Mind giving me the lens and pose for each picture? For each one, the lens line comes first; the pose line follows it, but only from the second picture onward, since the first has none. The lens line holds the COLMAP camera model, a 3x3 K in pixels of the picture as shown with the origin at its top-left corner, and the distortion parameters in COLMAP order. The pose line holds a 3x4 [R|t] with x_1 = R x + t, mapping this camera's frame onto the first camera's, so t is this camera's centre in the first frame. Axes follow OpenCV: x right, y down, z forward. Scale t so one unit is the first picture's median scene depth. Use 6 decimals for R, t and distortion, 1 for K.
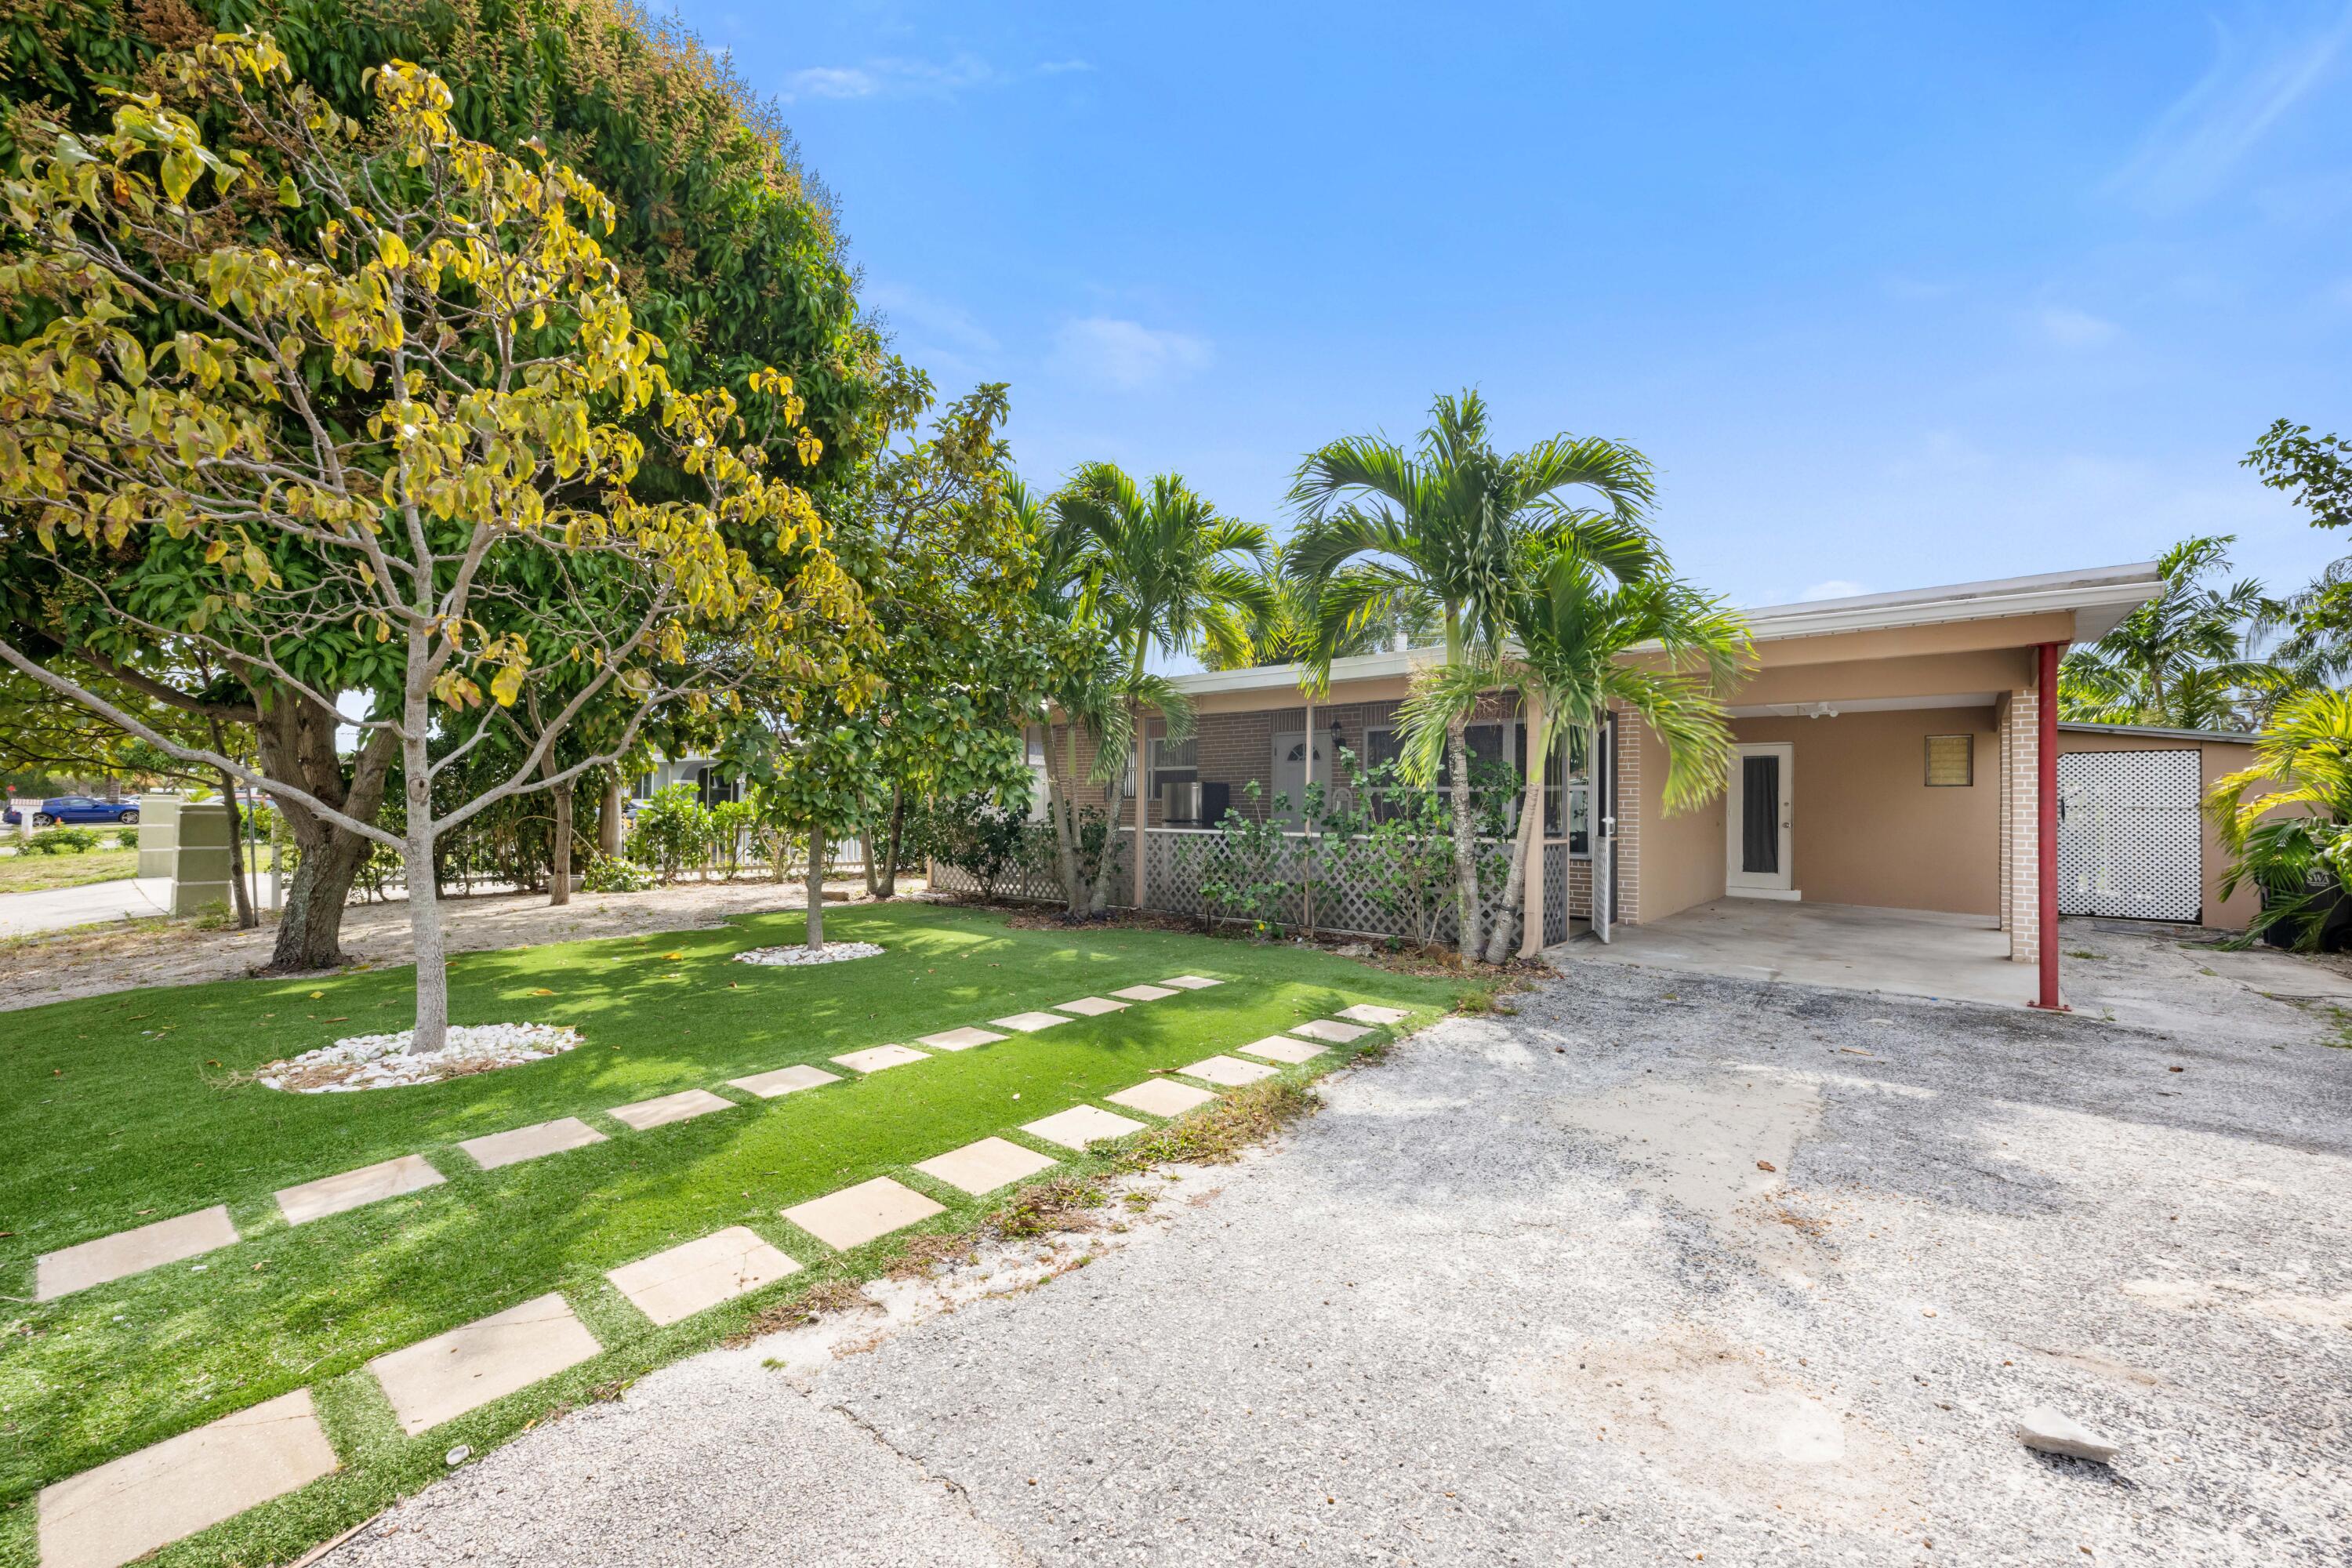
lens RADIAL K [[938.2, 0, 1189.8], [0, 938.2, 791.0], [0, 0, 1]] dist [0.001969, -0.001169]
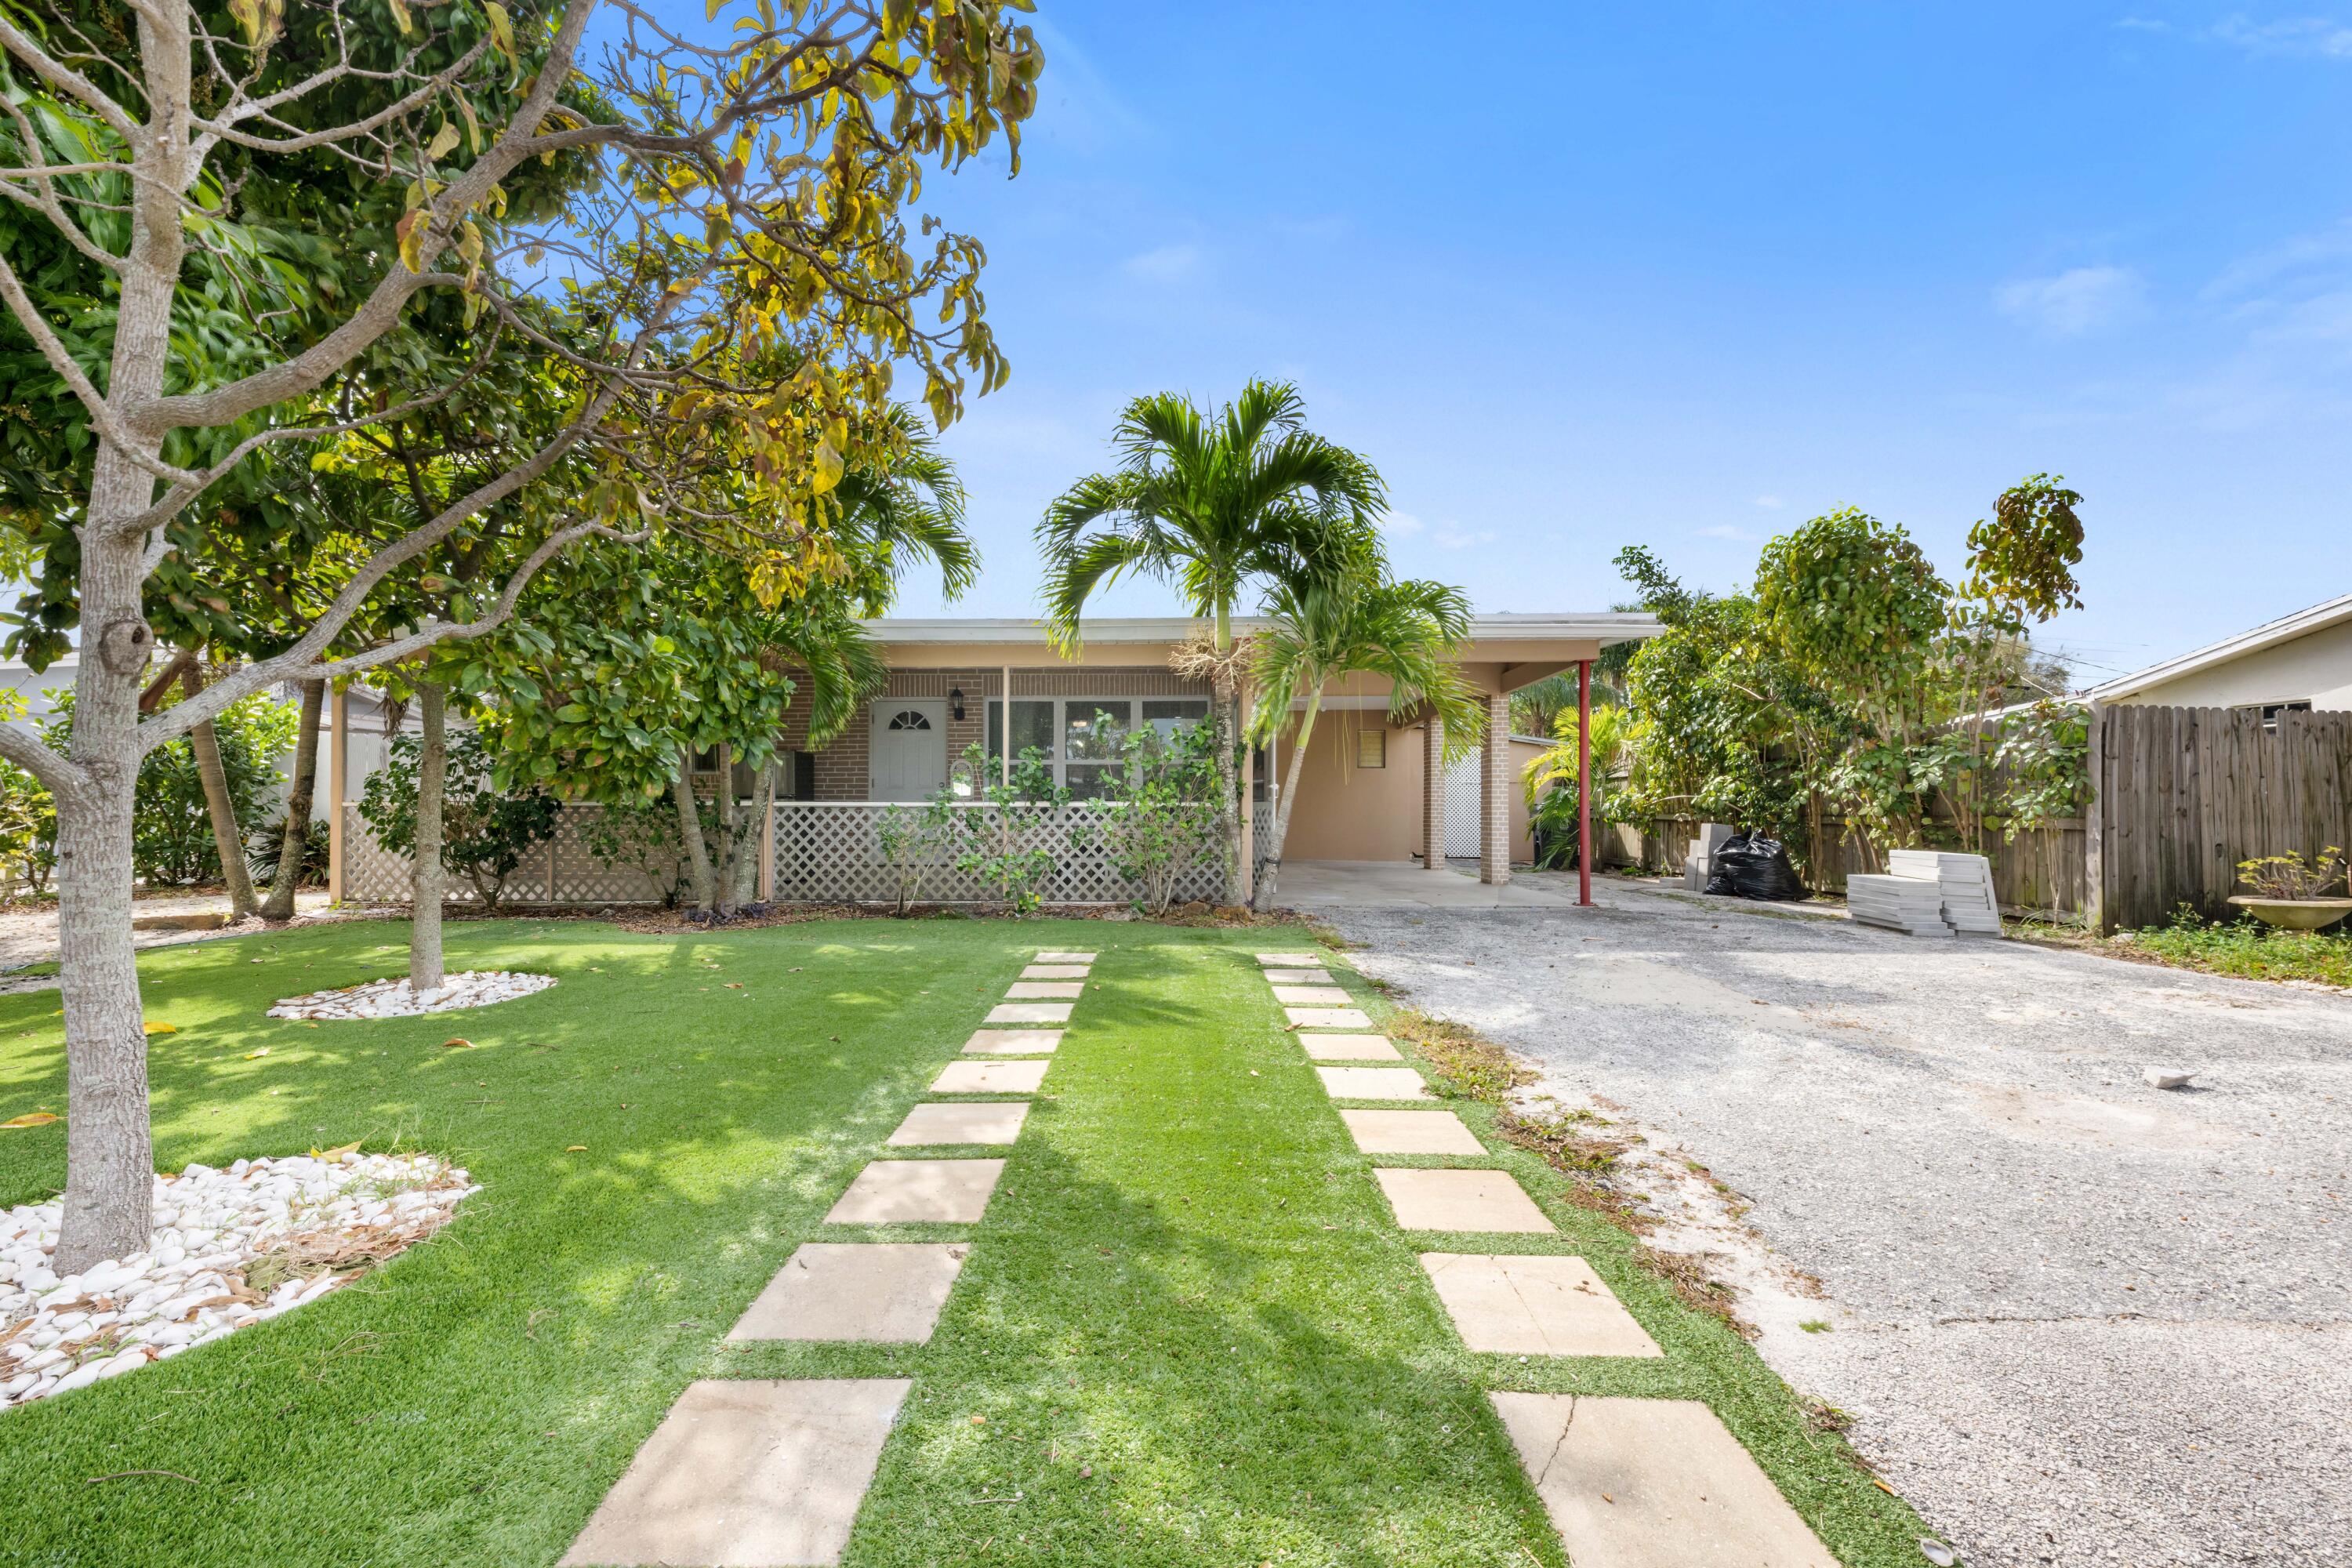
lens RADIAL K [[938.2, 0, 1185.5], [0, 938.2, 788.2], [0, 0, 1]] dist [0.001969, -0.001169]
pose [[0.765444, 0.003841, 0.643491, -0.944987], [-0.004855, 0.999988, -0.000194, 0.082876], [-0.643484, -0.002975, 0.765454, 0.474514]]
